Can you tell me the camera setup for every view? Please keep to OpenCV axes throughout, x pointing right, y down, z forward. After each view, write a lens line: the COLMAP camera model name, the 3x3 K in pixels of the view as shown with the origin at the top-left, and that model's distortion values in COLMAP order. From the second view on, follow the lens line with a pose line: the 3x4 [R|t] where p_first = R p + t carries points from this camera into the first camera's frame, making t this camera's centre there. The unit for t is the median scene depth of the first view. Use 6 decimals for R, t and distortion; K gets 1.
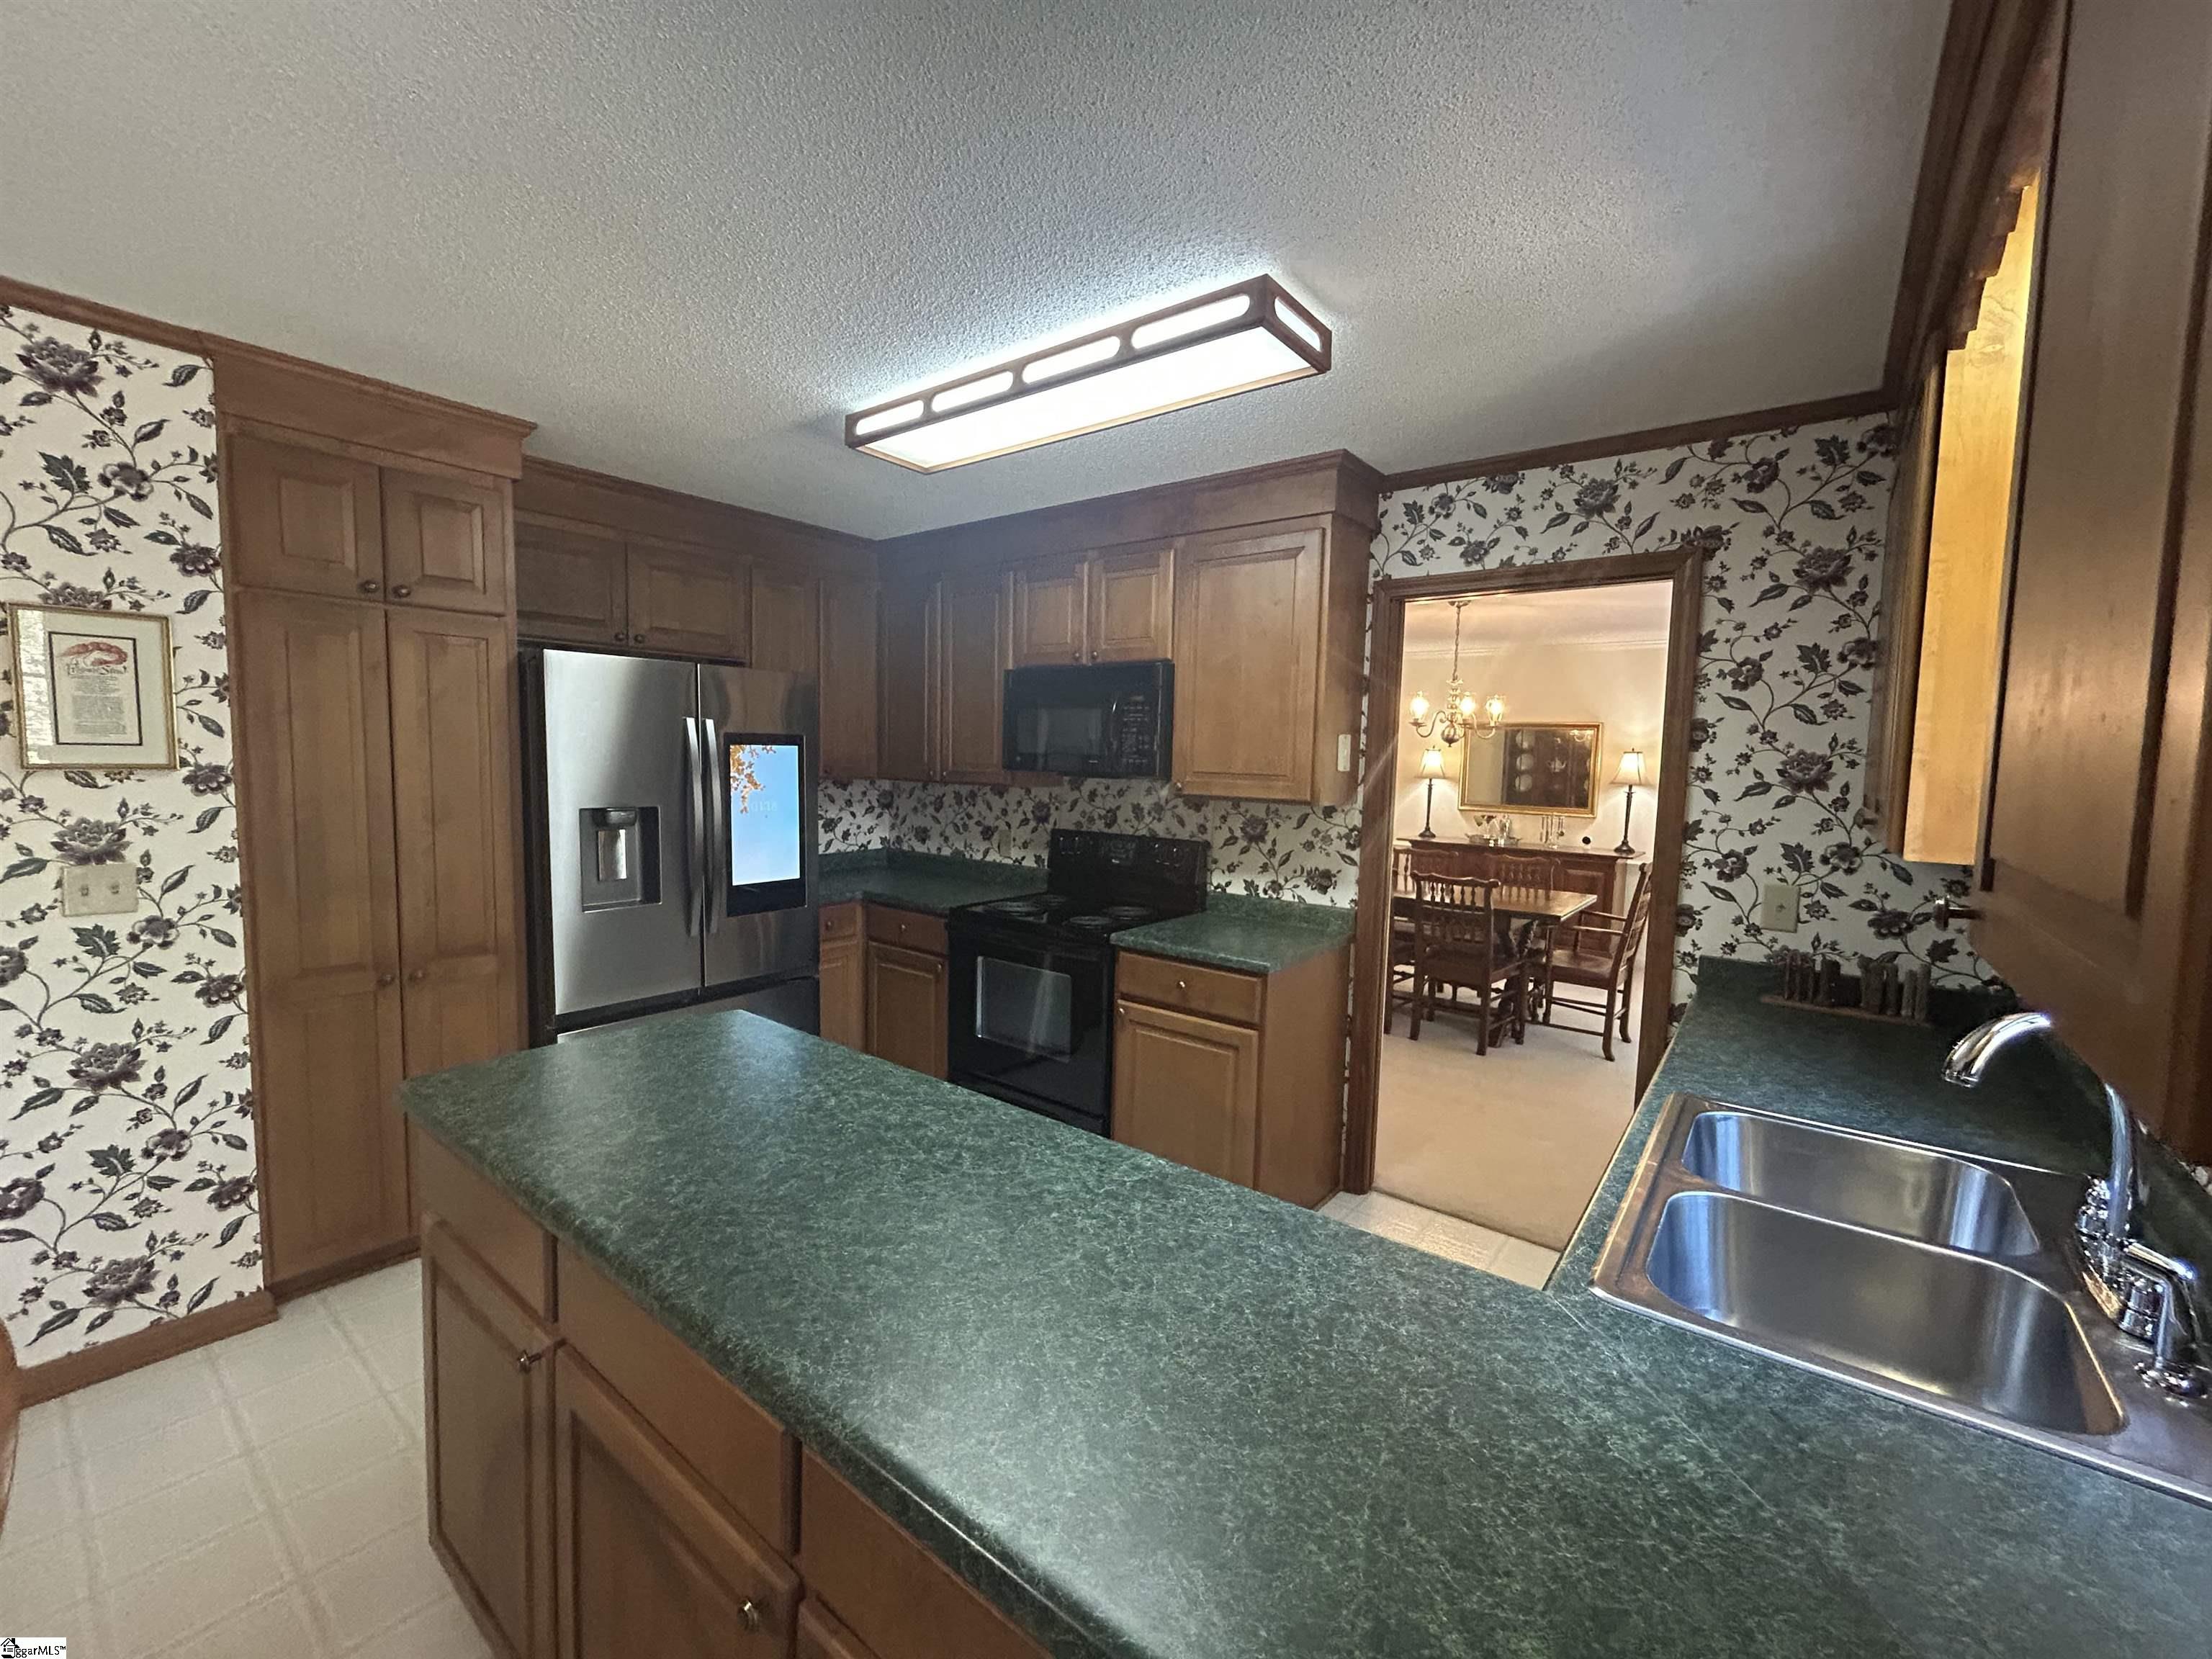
lens RADIAL K [[907.6, 0, 1114.6], [0, 907.6, 831.5], [0, 0, 1]] dist [-0.000244, -0.000501]
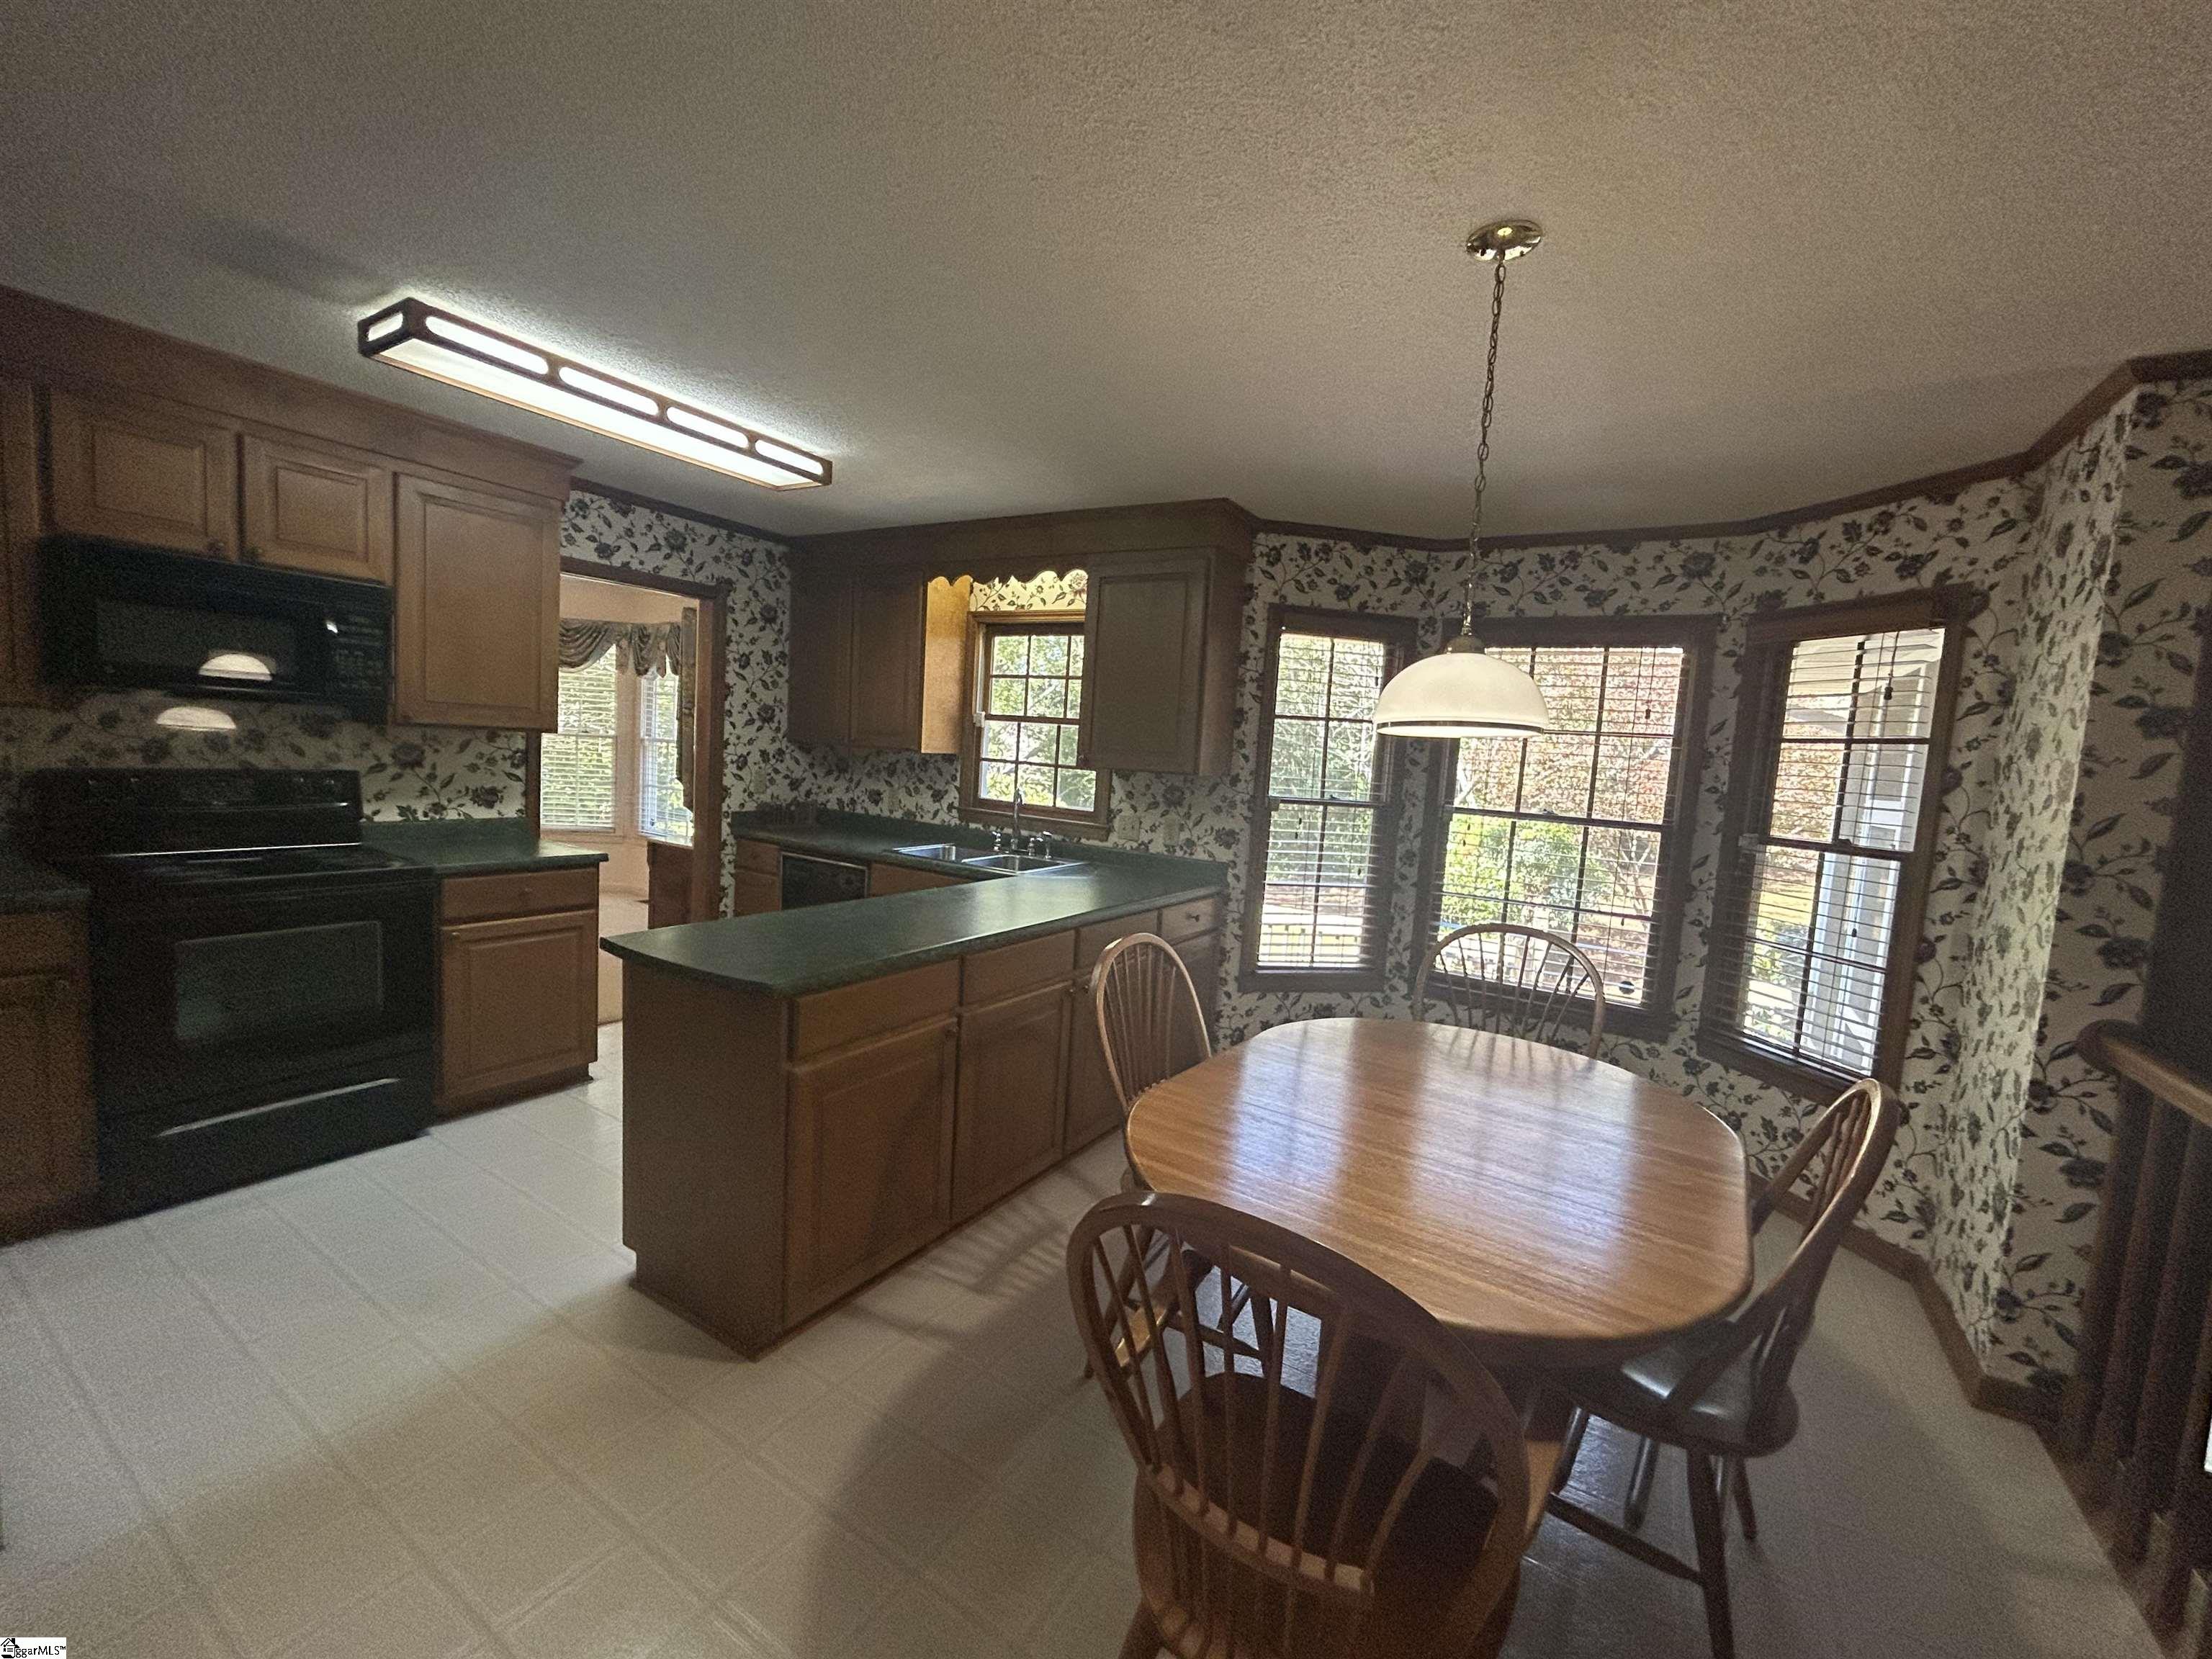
lens RADIAL K [[907.6, 0, 1114.6], [0, 907.6, 831.5], [0, 0, 1]] dist [-0.000244, -0.000501]
pose [[-0.107926, -0.125118, 0.986254, -1.217656], [0.015347, 0.991721, 0.127491, -0.045536], [-0.994041, 0.028895, -0.105112, 0.400438]]
